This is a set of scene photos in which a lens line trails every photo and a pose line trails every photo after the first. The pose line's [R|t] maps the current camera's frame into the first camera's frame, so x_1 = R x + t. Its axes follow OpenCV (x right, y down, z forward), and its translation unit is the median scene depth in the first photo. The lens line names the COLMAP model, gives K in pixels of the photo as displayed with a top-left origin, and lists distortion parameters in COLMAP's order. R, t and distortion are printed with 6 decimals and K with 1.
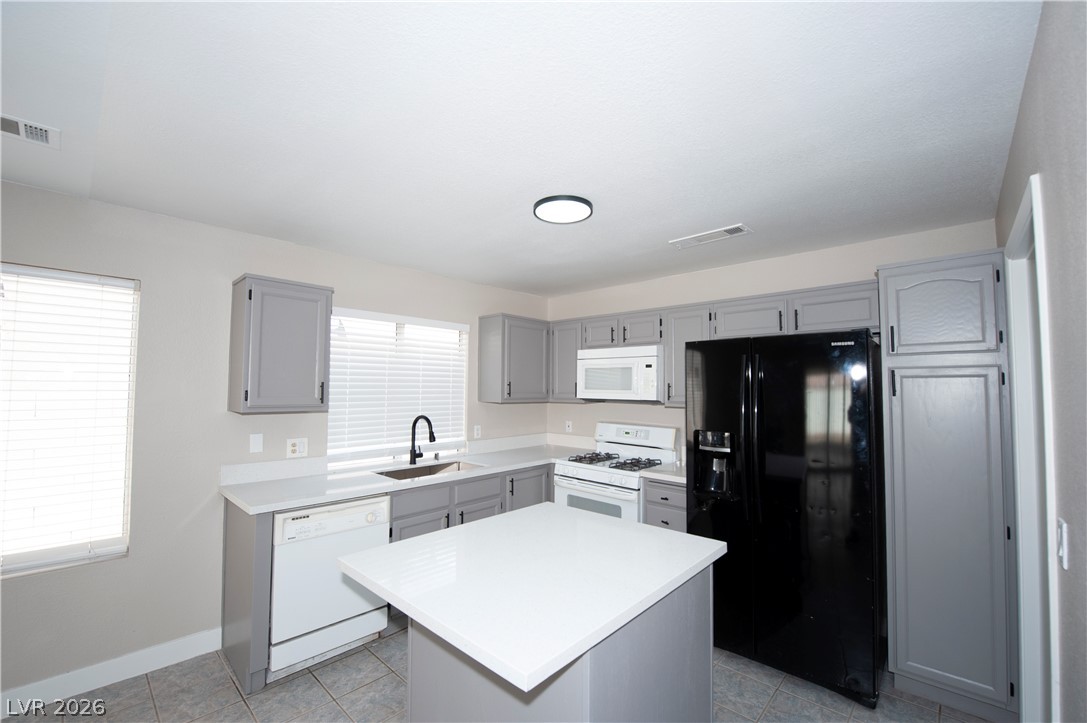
lens RADIAL K [[445.6, 0, 550.7], [0, 445.6, 365.6], [0, 0, 1]] dist [-0.020392, -0.001186]
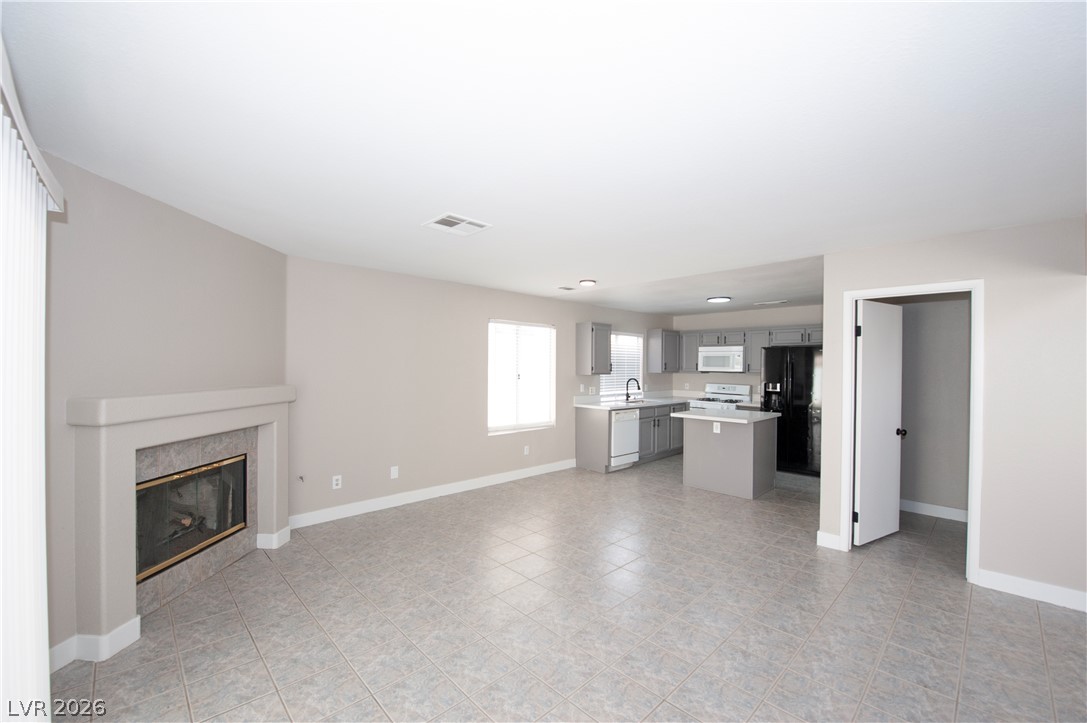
lens RADIAL K [[445.6, 0, 547.9], [0, 445.6, 367.7], [0, 0, 1]] dist [-0.020392, -0.001186]
pose [[0.997760, 0.003434, -0.066803, -0.545776], [0.000296, 0.998445, 0.055740, -0.060081], [0.066891, -0.055635, 0.996208, -1.172060]]
